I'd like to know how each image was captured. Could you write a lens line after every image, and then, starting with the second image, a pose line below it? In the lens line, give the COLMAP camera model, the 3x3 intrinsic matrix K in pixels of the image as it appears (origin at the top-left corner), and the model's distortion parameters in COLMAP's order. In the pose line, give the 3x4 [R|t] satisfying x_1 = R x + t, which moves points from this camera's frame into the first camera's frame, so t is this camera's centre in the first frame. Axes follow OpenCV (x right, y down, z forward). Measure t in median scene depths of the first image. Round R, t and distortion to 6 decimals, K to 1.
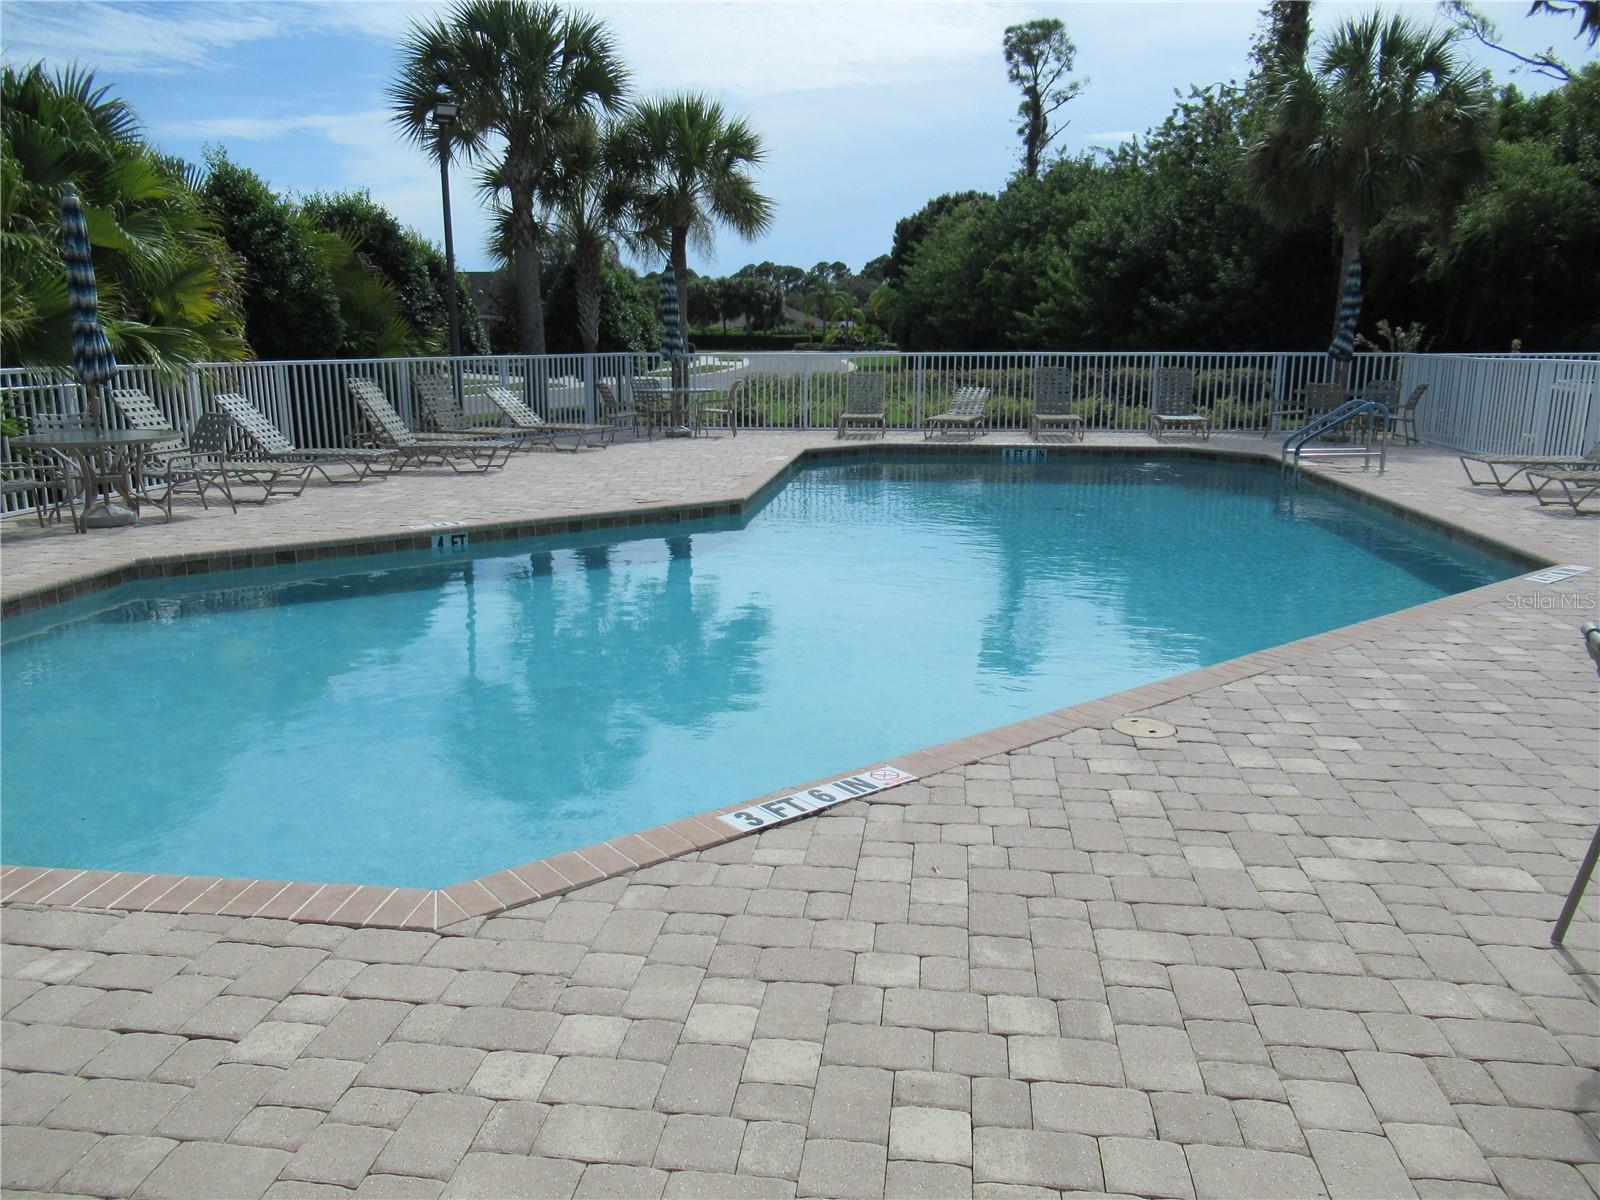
lens RADIAL K [[1188.9, 0, 806.3], [0, 1188.9, 603.6], [0, 0, 1]] dist [0.002548, -0.006703]
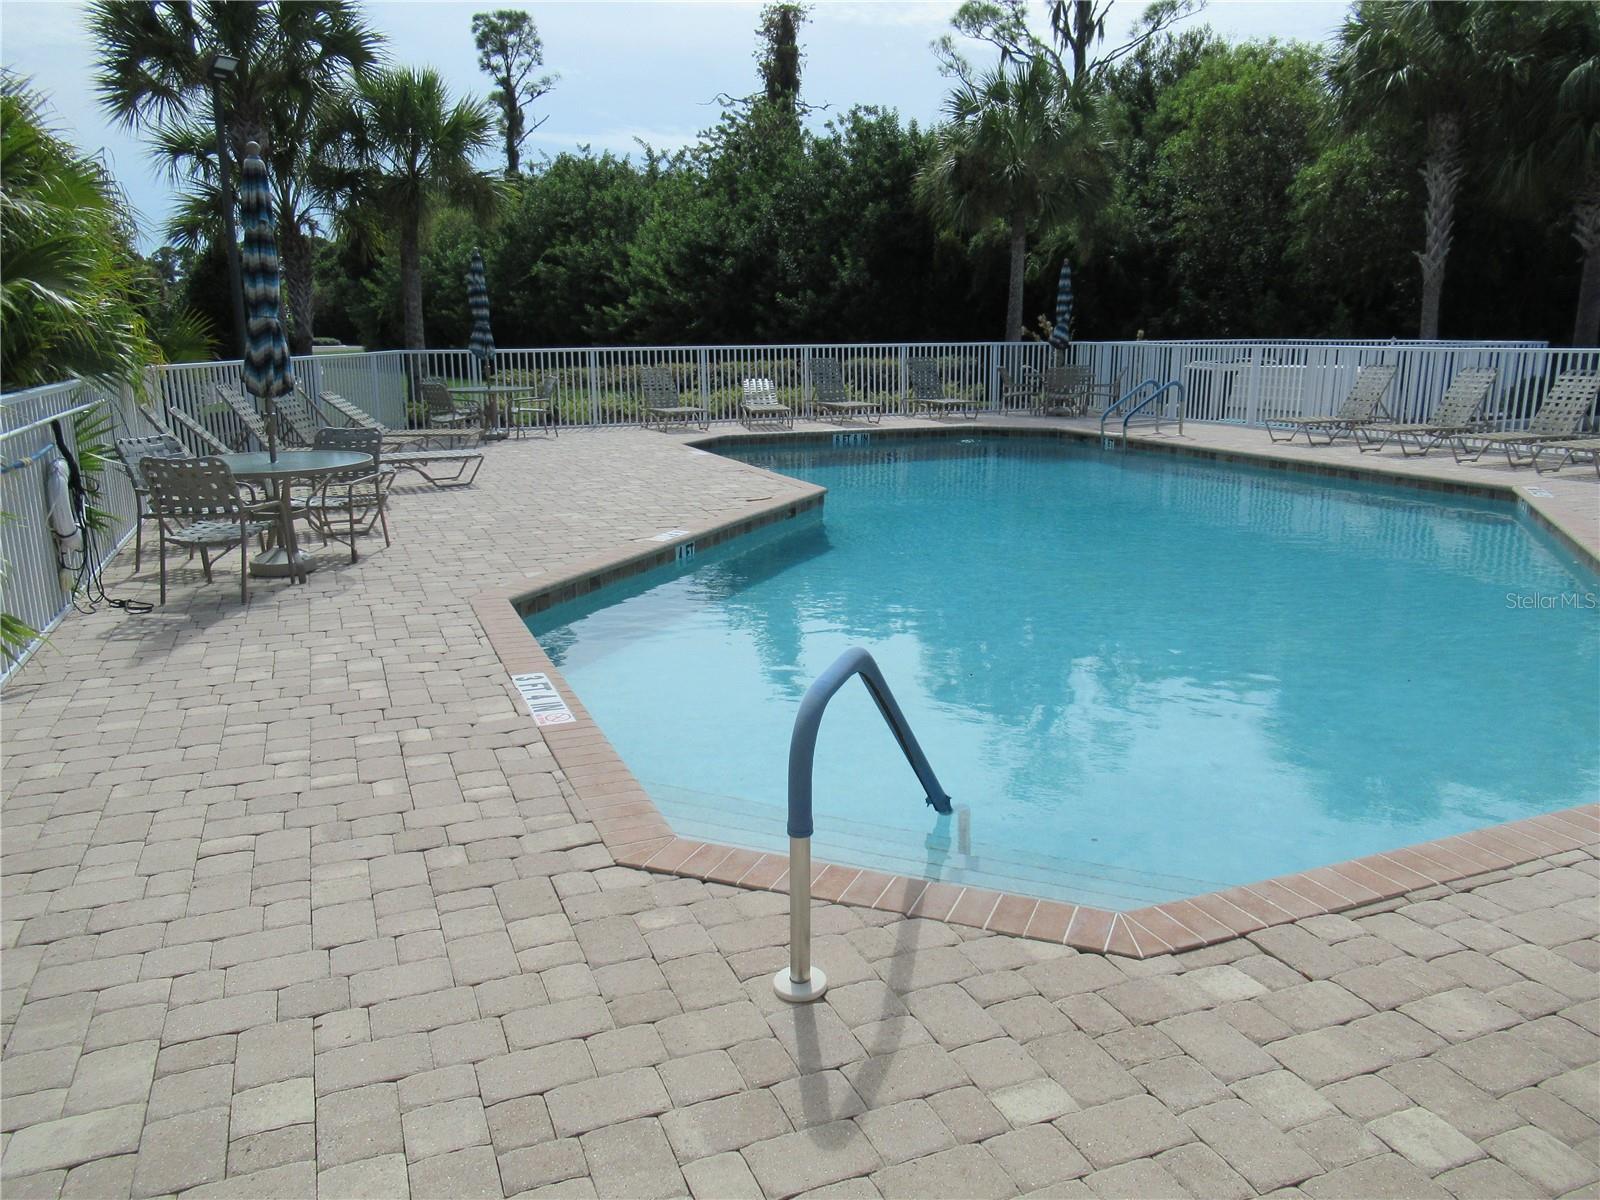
lens RADIAL K [[1188.9, 0, 806.3], [0, 1188.9, 603.6], [0, 0, 1]] dist [0.002548, -0.006703]
pose [[0.873587, -0.114145, 0.473092, -0.235217], [0.111825, 0.993175, 0.033137, -0.010878], [-0.473646, 0.023955, 0.880389, 0.045349]]
